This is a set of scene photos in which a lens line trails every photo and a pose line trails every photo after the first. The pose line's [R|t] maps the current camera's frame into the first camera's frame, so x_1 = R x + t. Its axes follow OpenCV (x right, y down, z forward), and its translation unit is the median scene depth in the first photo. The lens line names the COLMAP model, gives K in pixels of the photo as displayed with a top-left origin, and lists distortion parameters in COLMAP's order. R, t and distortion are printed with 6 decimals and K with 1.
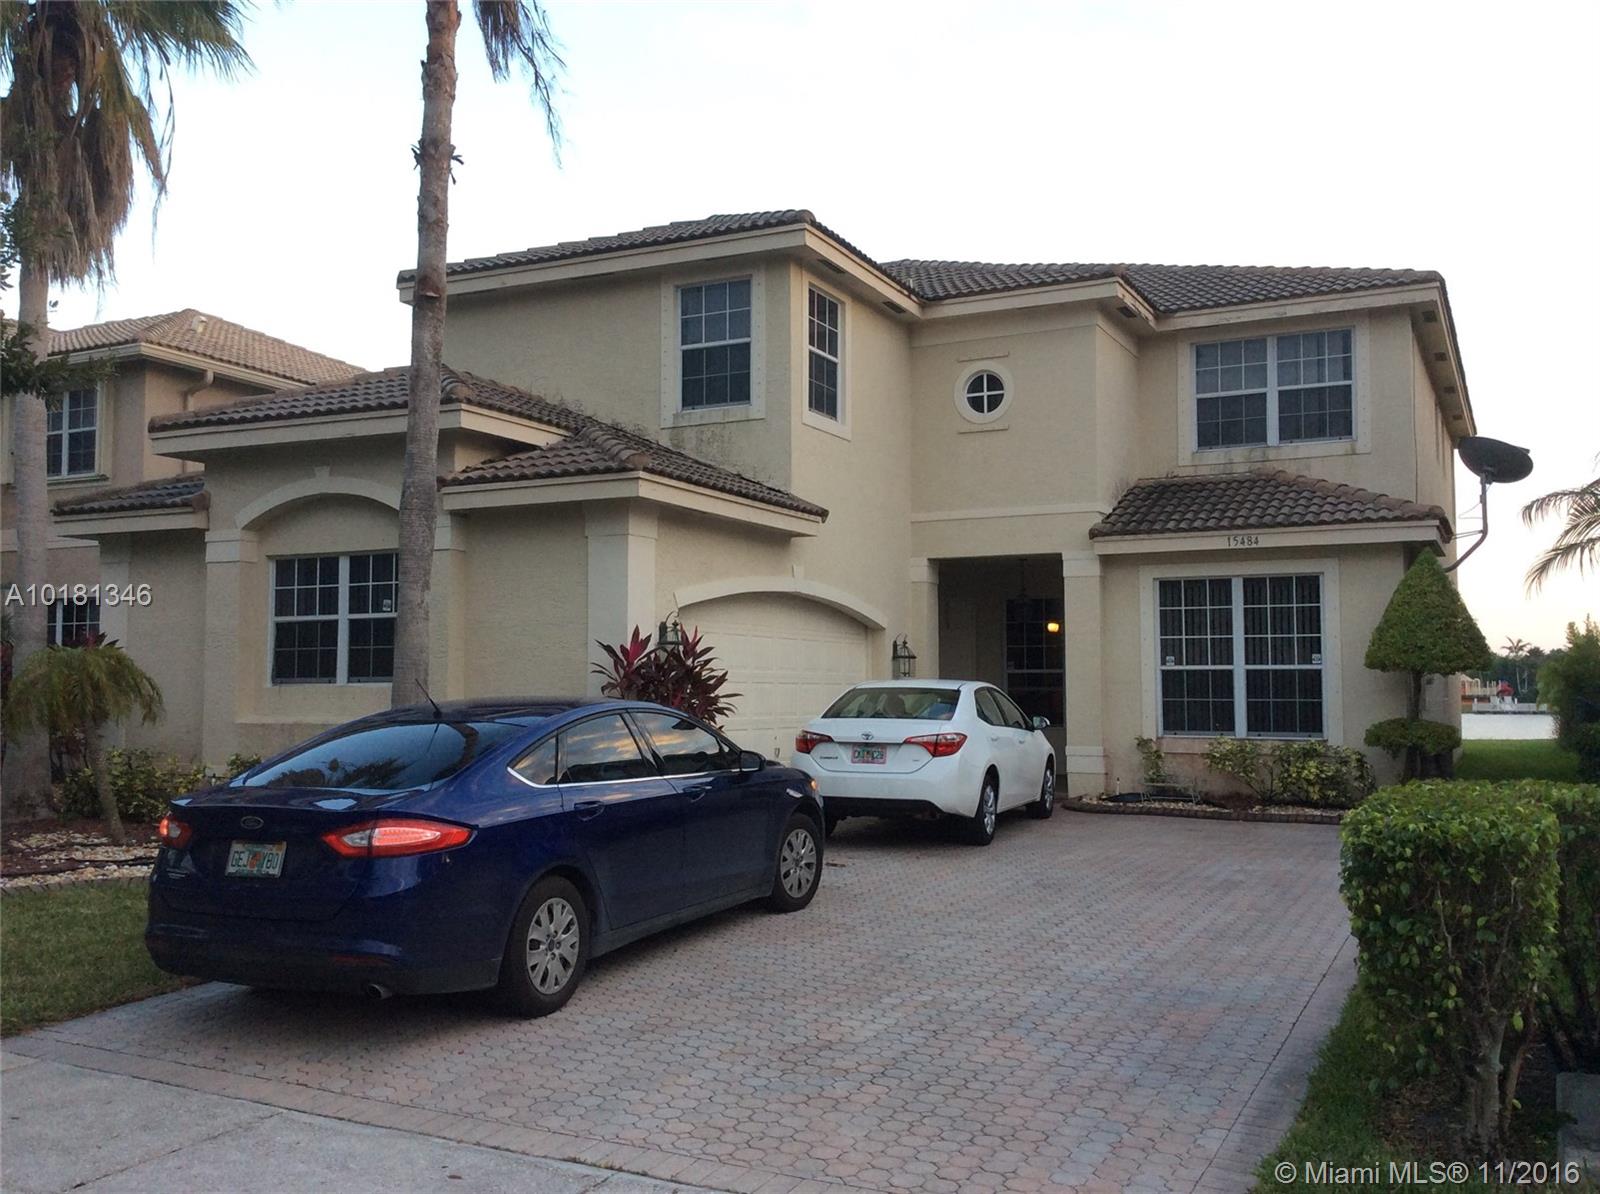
lens RADIAL K [[1461.4, 0, 856.1], [0, 1461.4, 595.6], [0, 0, 1]] dist [0.019853, 0.000000]
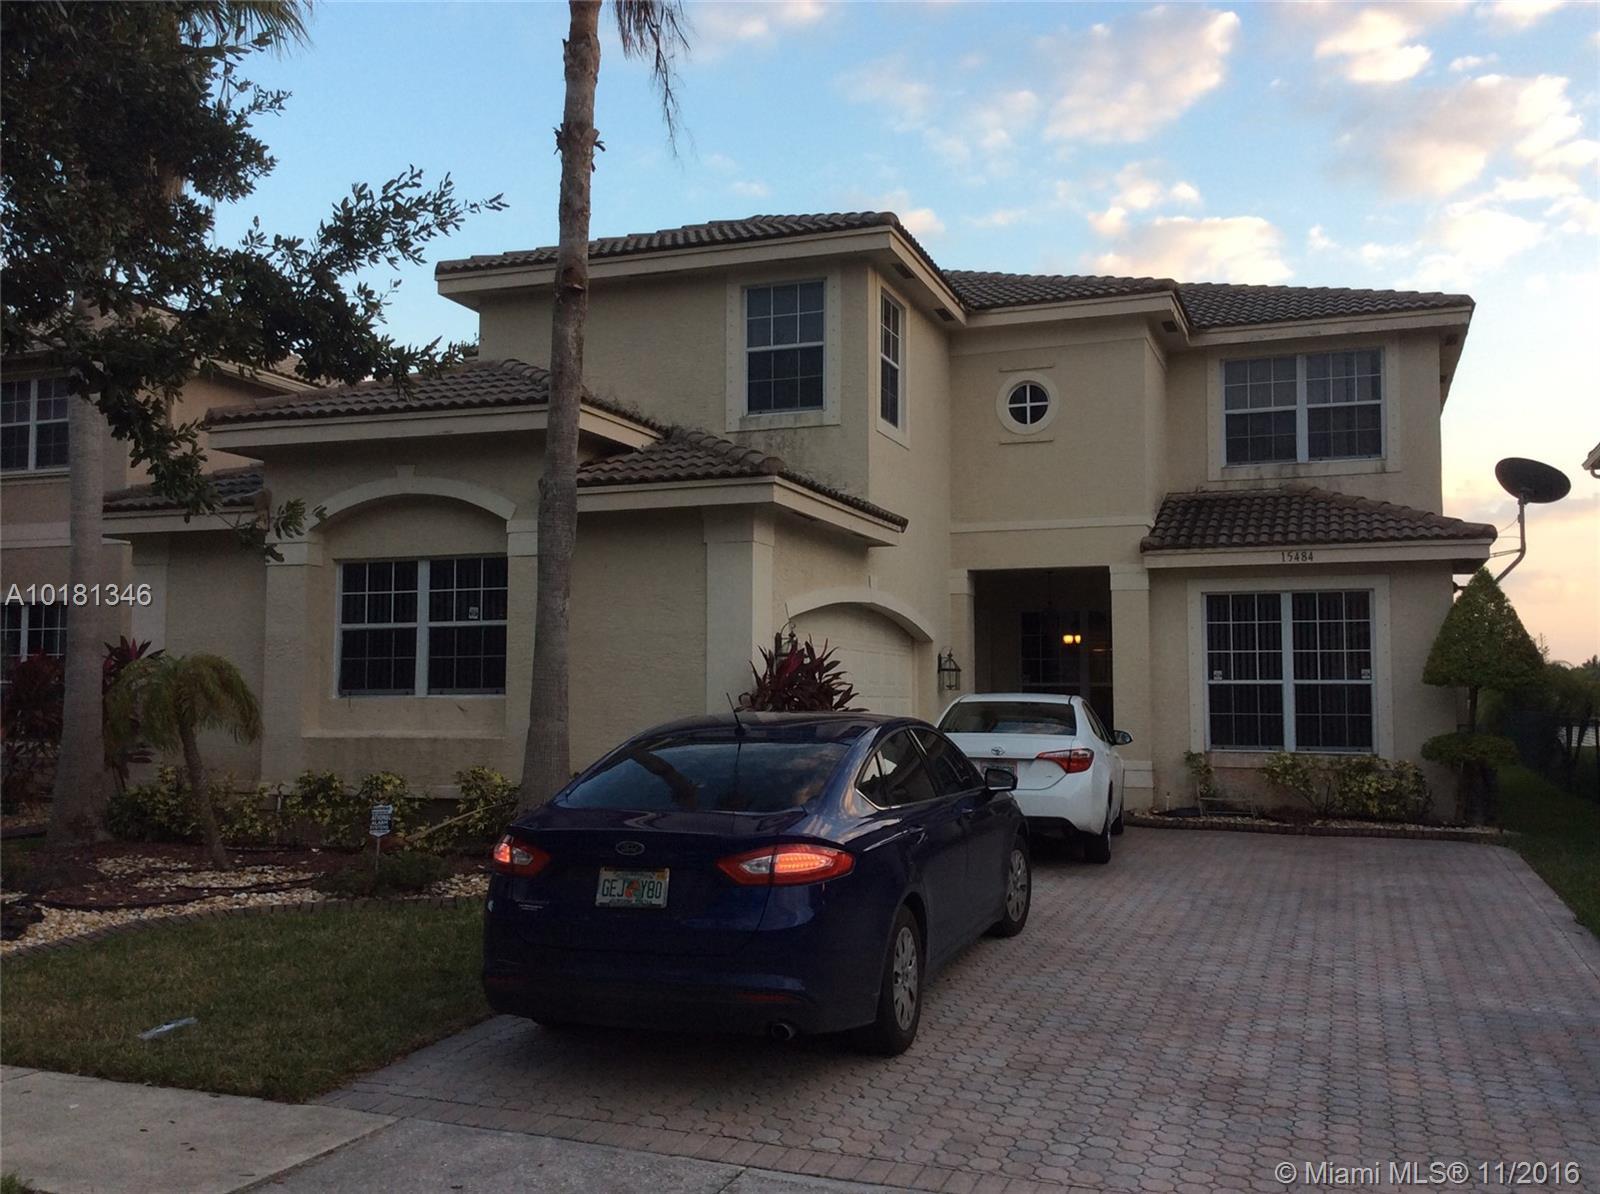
lens RADIAL K [[1461.4, 0, 800.0], [0, 1461.4, 593.4], [0, 0, 1]] dist [0.019853, 0.000000]
pose [[0.994698, 0.010206, 0.102331, -0.190205], [-0.009234, 0.999908, -0.009963, 0.001224], [-0.102423, 0.008966, 0.994701, 0.034855]]
